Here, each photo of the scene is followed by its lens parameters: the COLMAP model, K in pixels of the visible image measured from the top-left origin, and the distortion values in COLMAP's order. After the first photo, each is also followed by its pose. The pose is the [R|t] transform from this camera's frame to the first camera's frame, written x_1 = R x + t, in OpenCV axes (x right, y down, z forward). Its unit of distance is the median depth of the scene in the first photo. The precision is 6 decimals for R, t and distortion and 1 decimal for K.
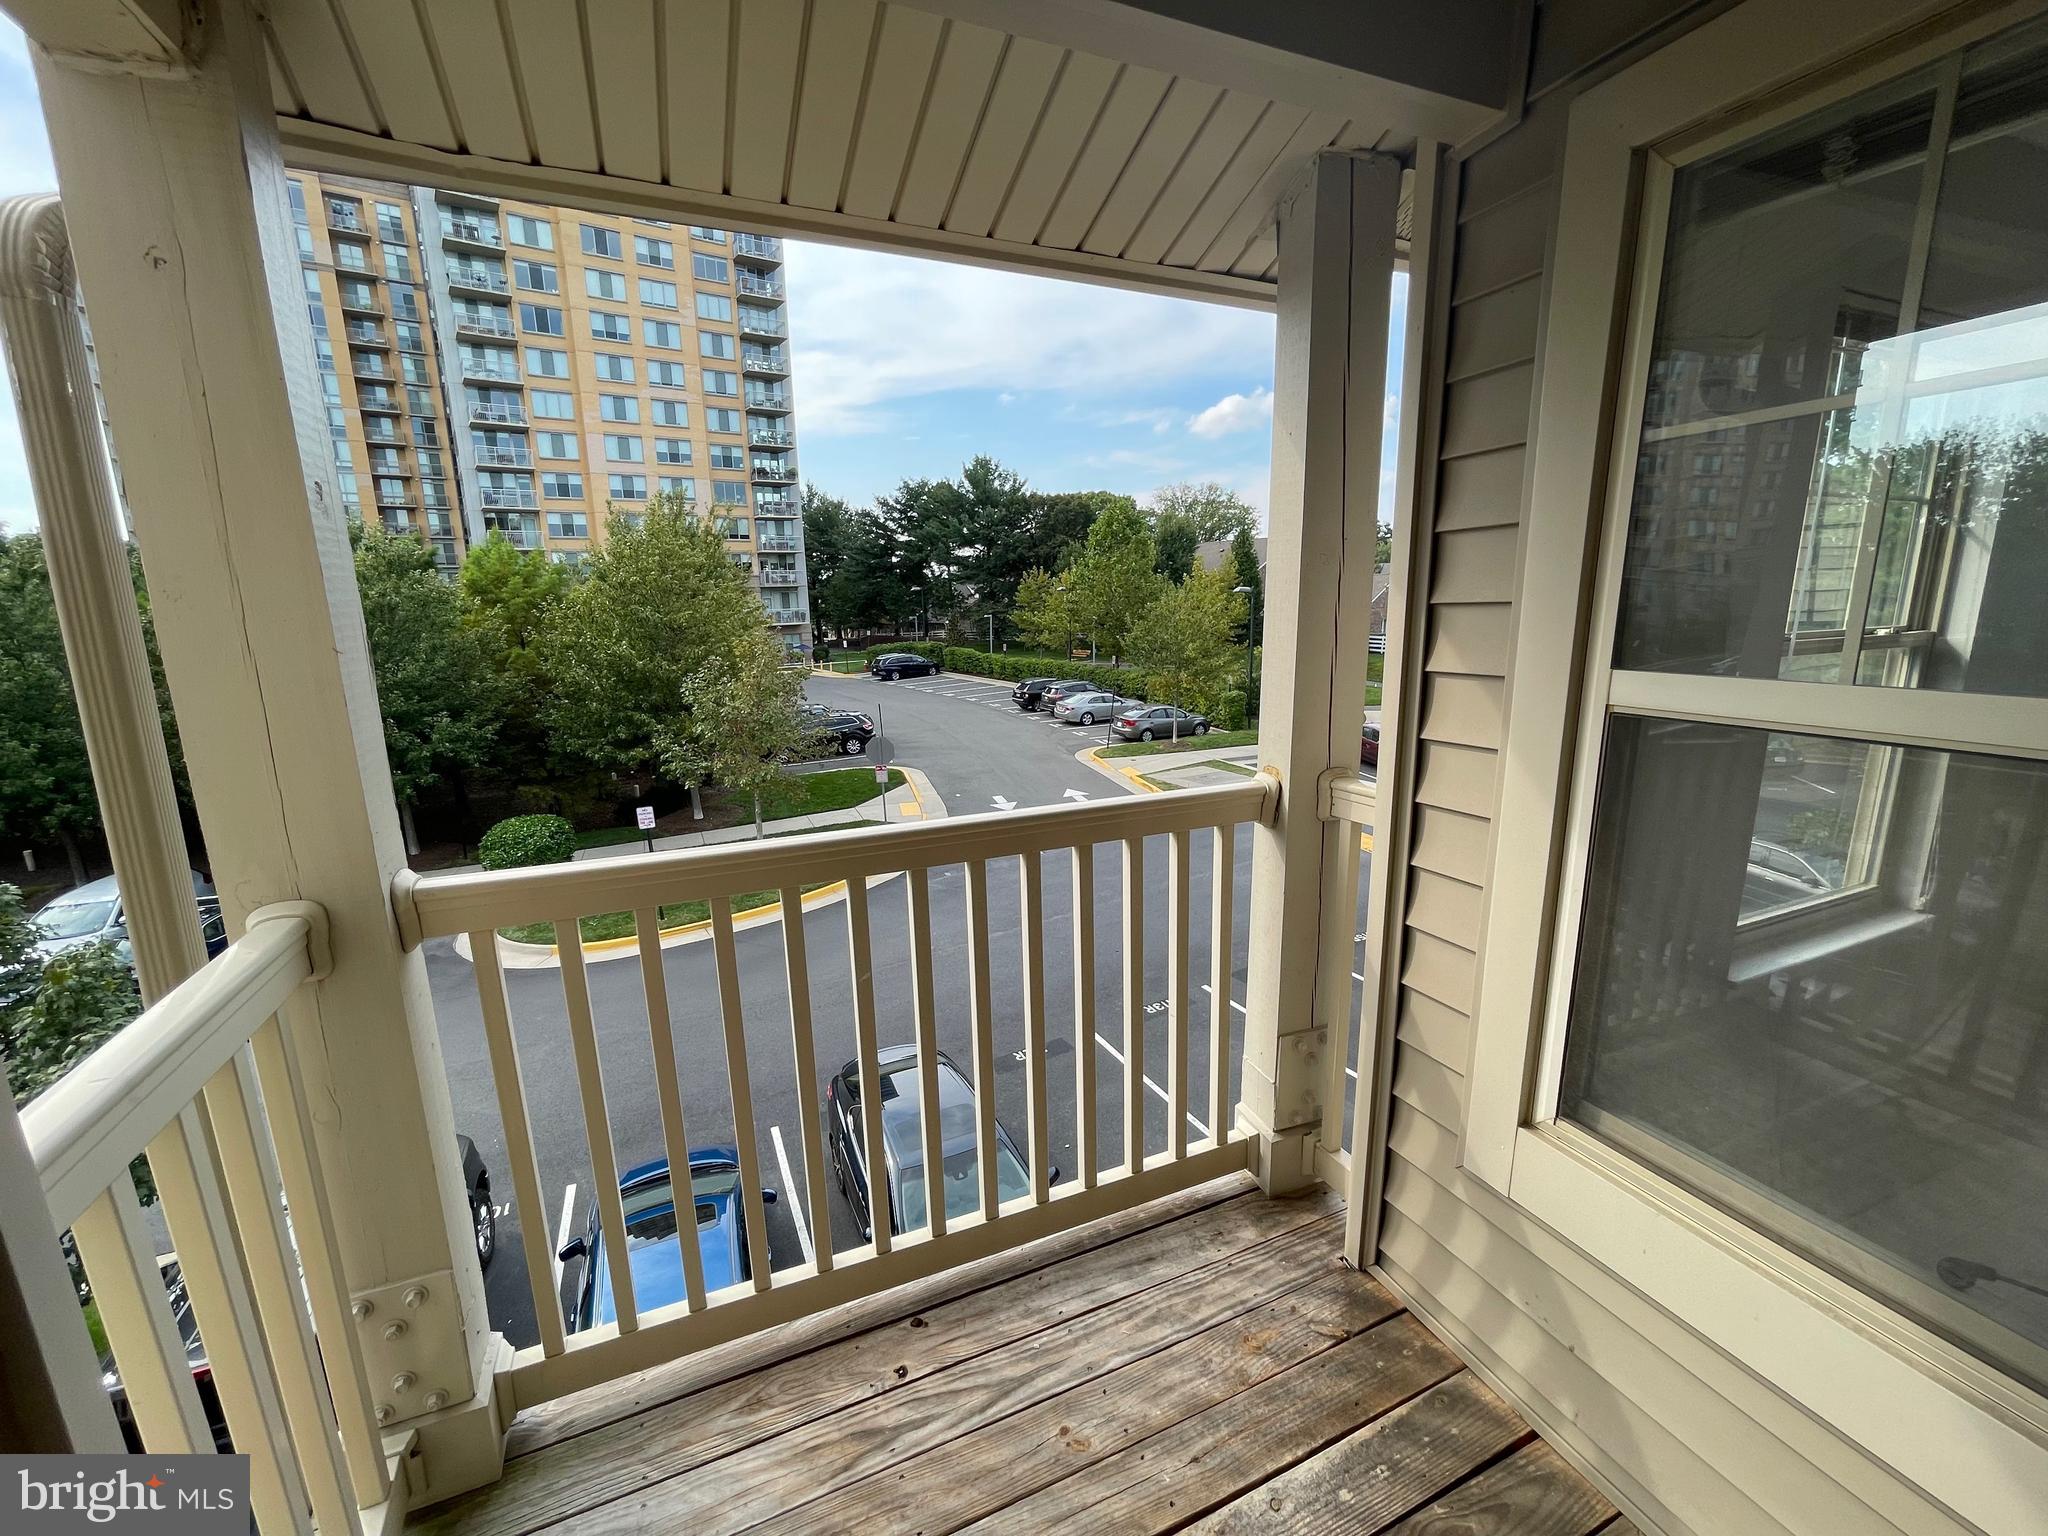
lens RADIAL K [[827.0, 0, 1024.3], [0, 827.0, 773.0], [0, 0, 1]] dist [-0.000696, -0.000061]
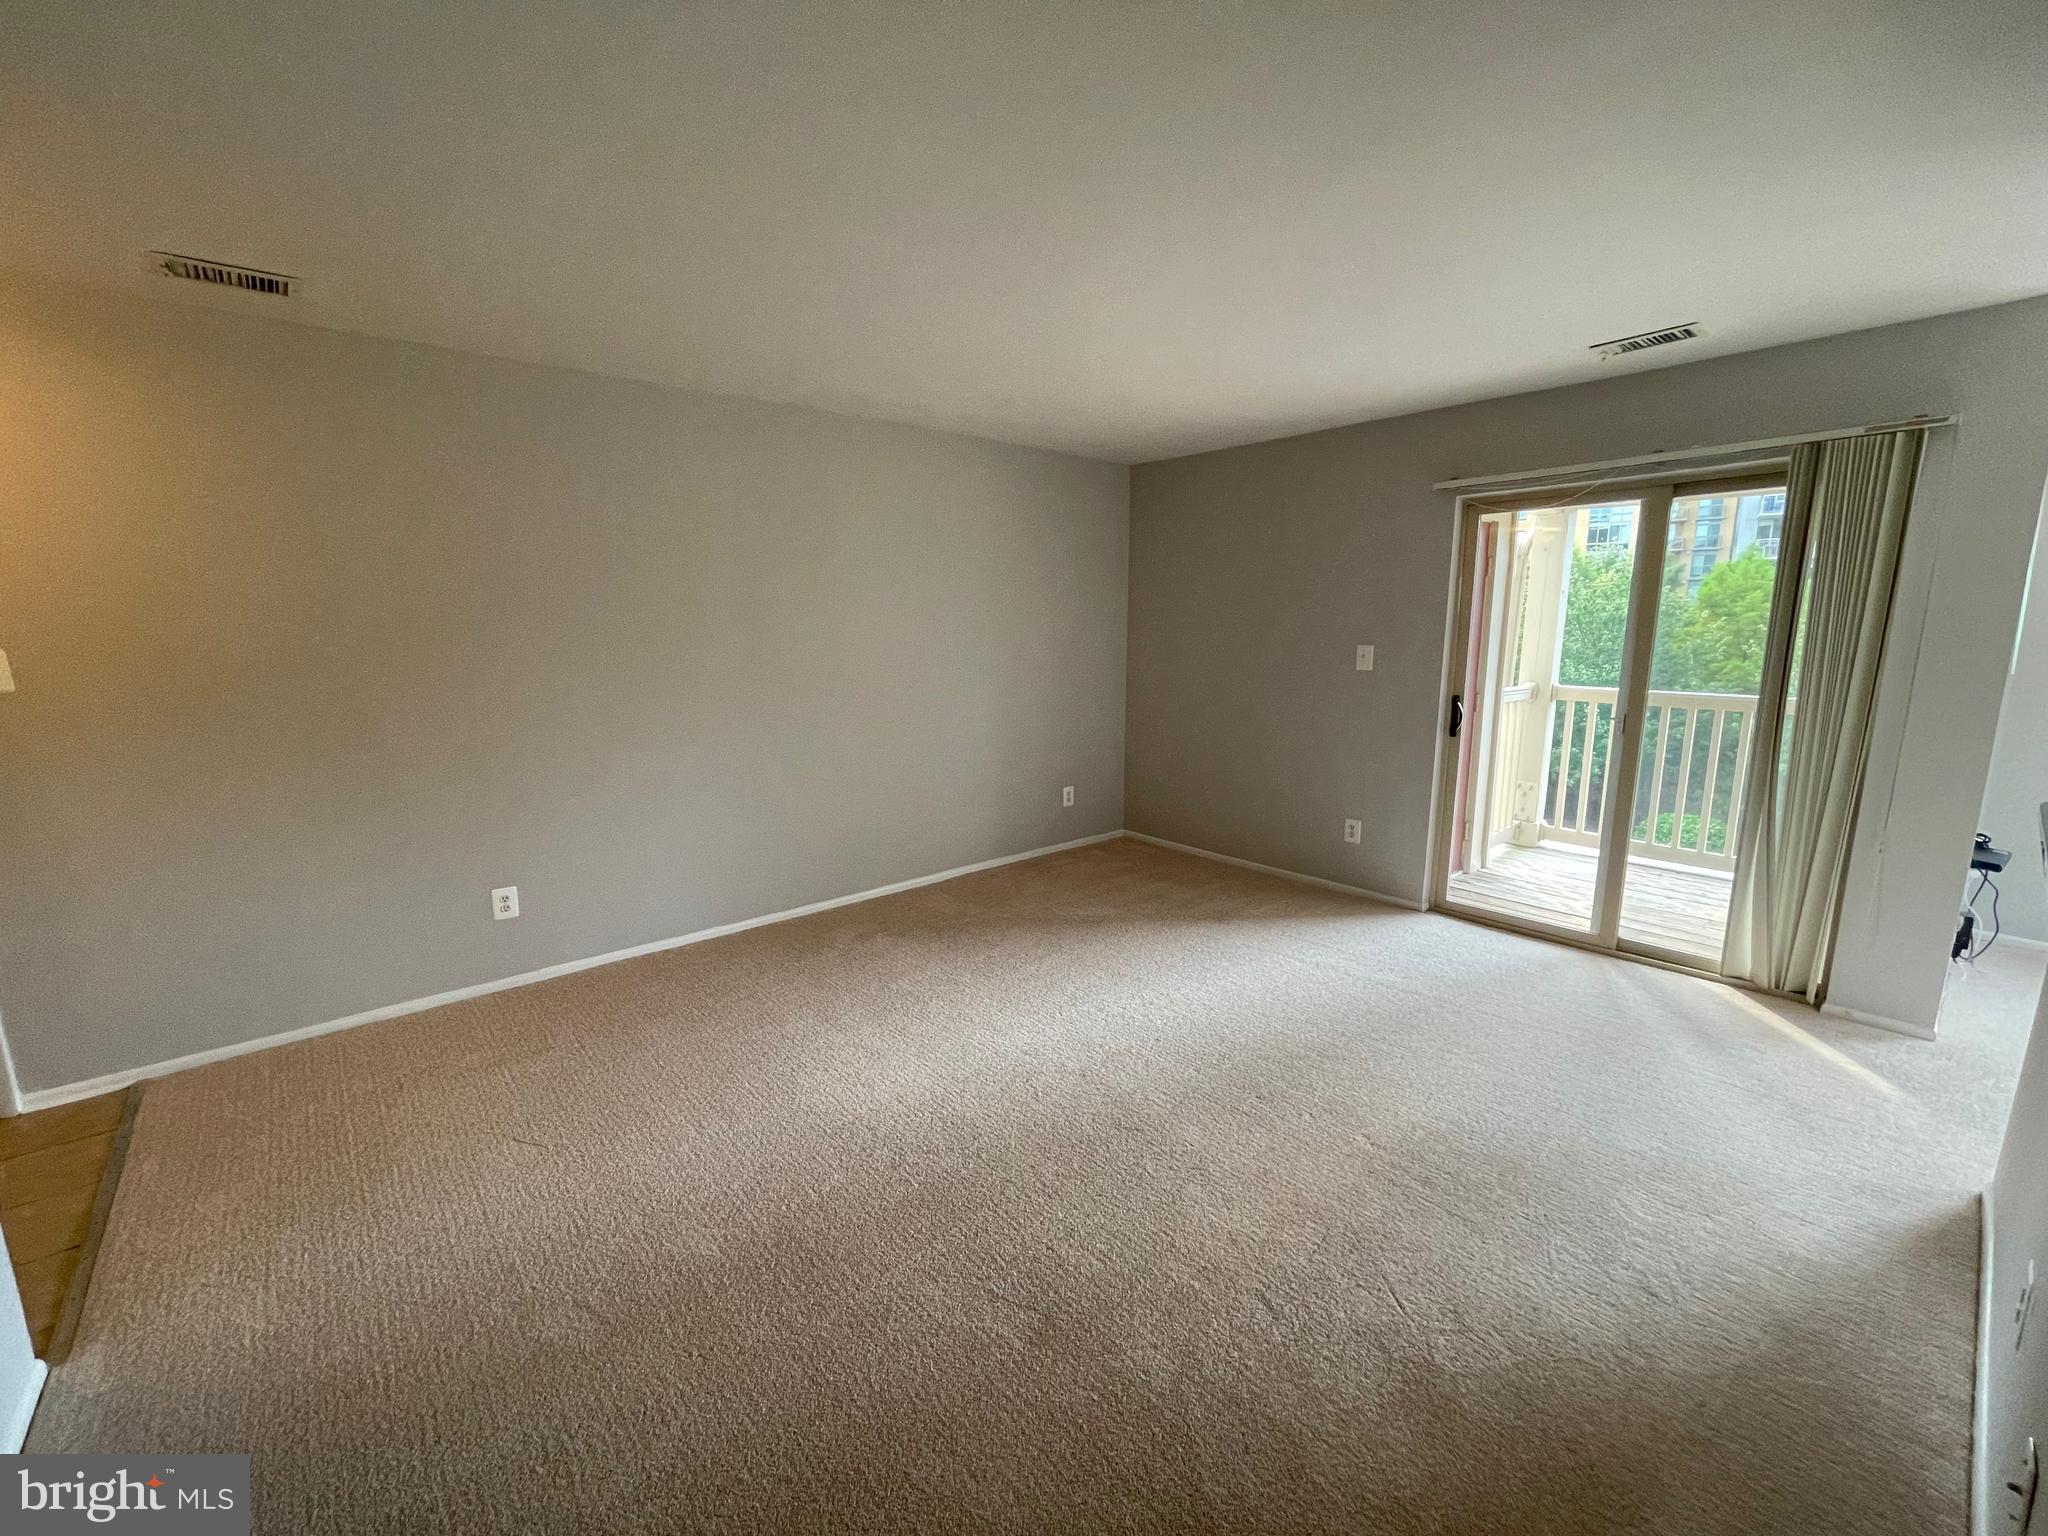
lens RADIAL K [[827.0, 0, 1022.7], [0, 827.0, 768.4], [0, 0, 1]] dist [-0.000696, -0.000061]
pose [[0.290622, 0.183138, -0.939148, 0.117485], [-0.201313, 0.971246, 0.127100, 0.027092], [0.935421, 0.152125, 0.319133, -0.132499]]
